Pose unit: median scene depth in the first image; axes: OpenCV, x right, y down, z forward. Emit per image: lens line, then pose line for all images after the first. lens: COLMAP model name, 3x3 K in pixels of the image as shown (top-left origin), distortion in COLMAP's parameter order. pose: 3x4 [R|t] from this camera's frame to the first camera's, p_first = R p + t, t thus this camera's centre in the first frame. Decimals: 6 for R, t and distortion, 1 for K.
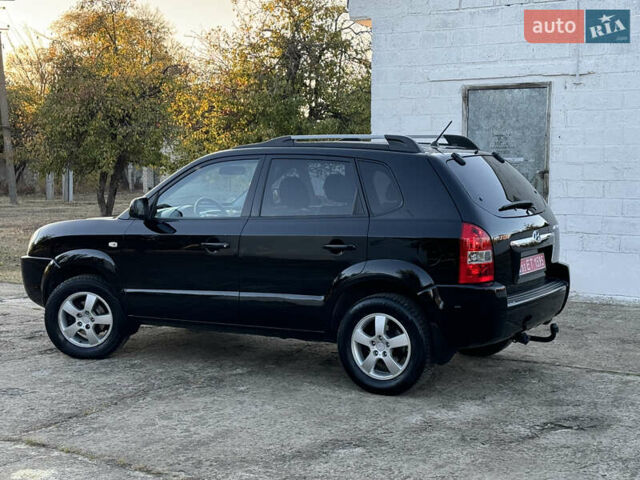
lens RADIAL K [[1064.1, 0, 321.7], [0, 1064.1, 239.5], [0, 0, 1]] dist [0.153757, 0.099520]
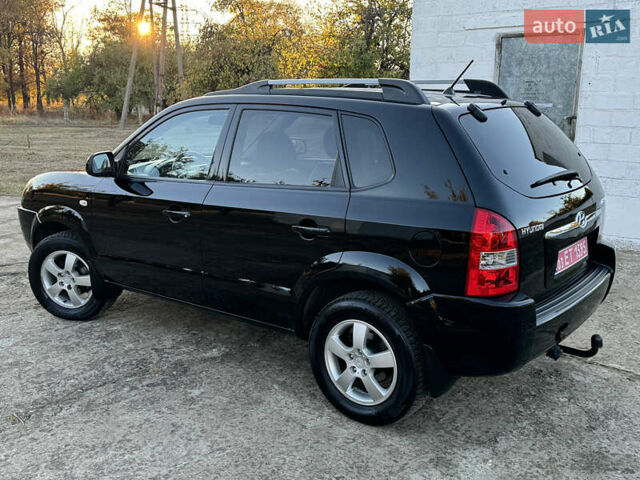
lens RADIAL K [[660.9, 0, 319.1], [0, 660.9, 241.8], [0, 0, 1]] dist [0.198237, -0.401514]
pose [[0.992232, 0.033566, -0.119787, 0.070212], [-0.017181, 0.990658, 0.135283, -0.043069], [0.123209, -0.132174, 0.983539, 0.468010]]
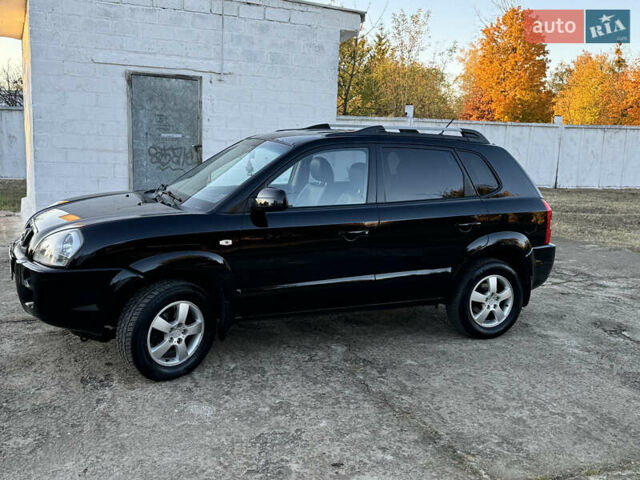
lens RADIAL K [[660.9, 0, 319.1], [0, 660.9, 241.8], [0, 0, 1]] dist [0.198237, -0.401514]
pose [[0.564389, -0.113086, 0.817727, -0.601775], [0.030379, 0.992747, 0.116322, -0.057483], [-0.824950, -0.040809, 0.563731, 0.633231]]
